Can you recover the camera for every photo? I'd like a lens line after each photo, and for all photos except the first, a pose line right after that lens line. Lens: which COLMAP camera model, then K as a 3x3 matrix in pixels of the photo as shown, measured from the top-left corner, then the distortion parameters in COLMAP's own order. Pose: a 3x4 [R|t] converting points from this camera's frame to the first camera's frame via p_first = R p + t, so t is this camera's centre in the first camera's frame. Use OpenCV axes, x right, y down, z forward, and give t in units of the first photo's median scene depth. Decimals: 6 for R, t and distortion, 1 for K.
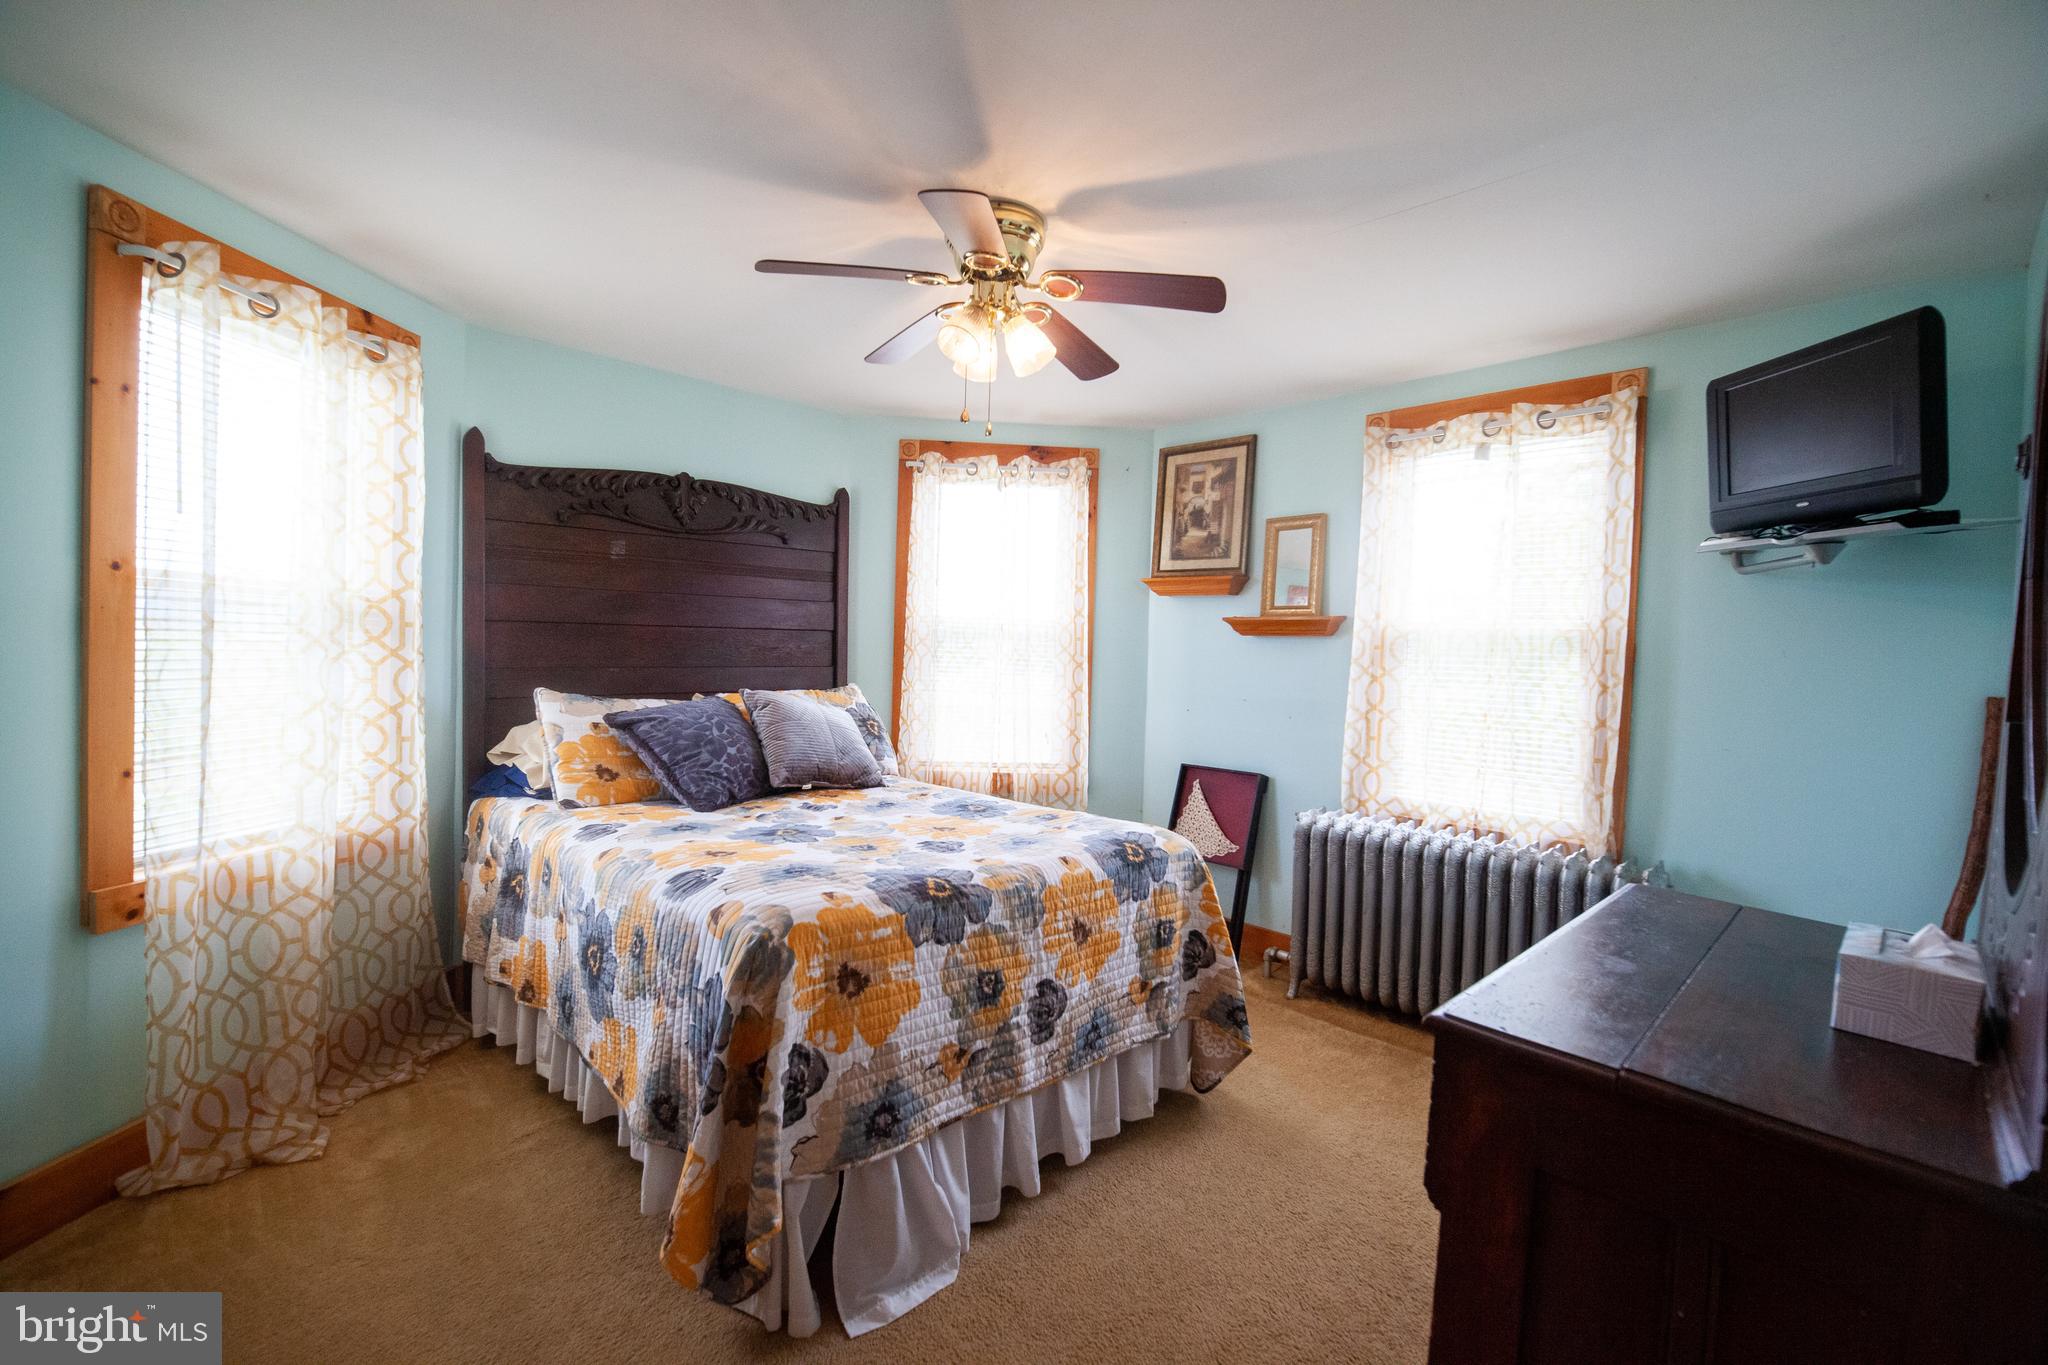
lens RADIAL K [[872.4, 0, 1027.7], [0, 872.4, 668.6], [0, 0, 1]] dist [-0.000246, -0.000306]
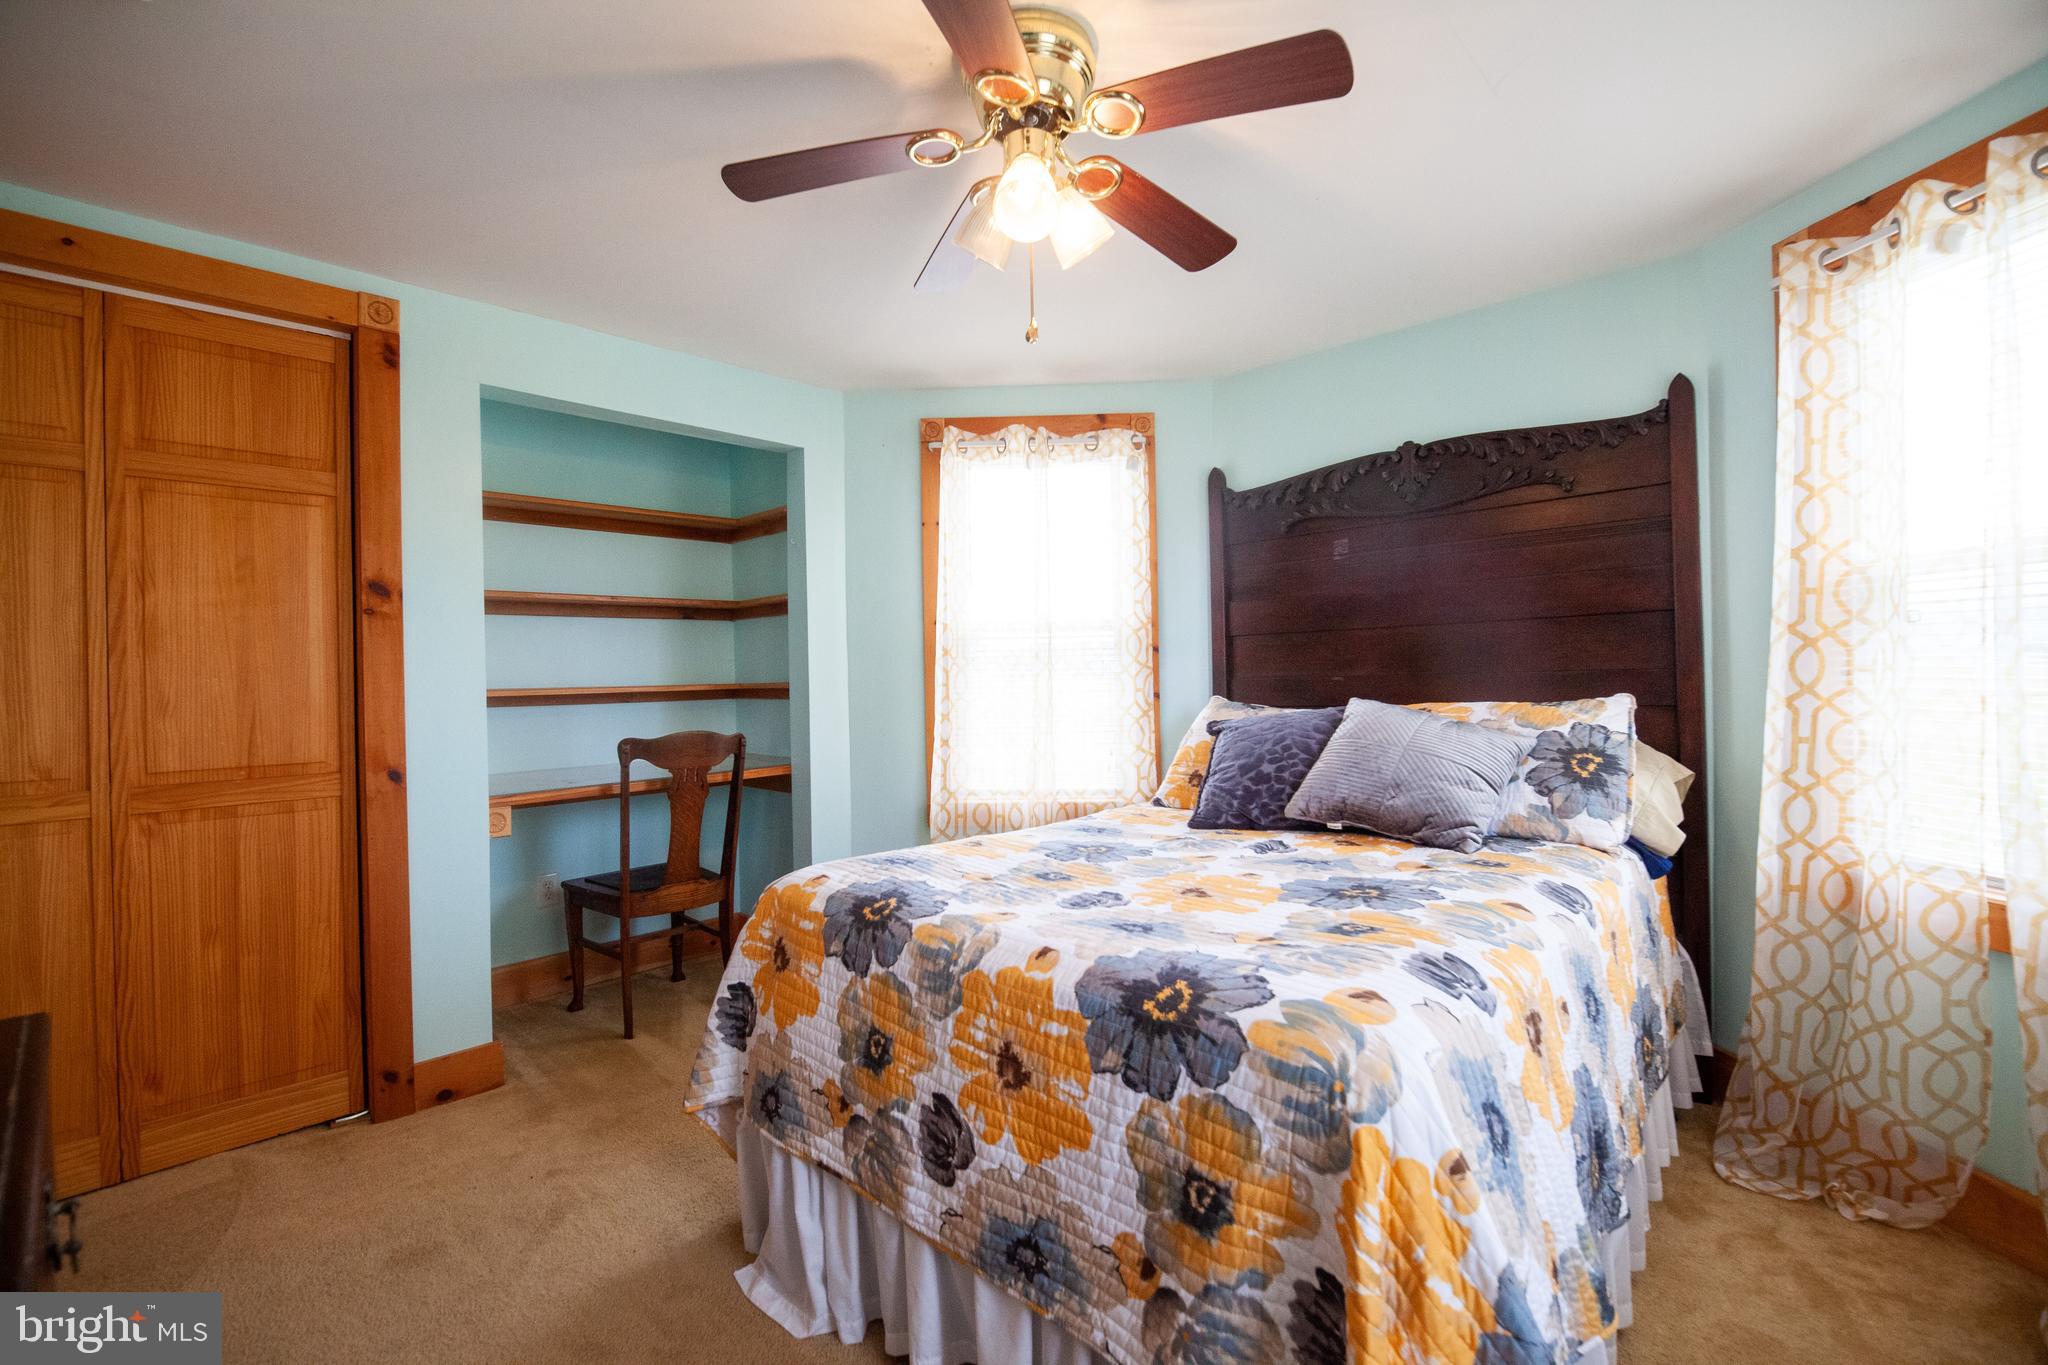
lens RADIAL K [[872.4, 0, 1027.7], [0, 872.4, 668.6], [0, 0, 1]] dist [-0.000246, -0.000306]
pose [[0.057226, -0.033700, -0.997792, 0.718228], [0.004424, 0.999429, -0.033501, 0.036748], [0.998351, -0.002497, 0.057342, 1.005431]]
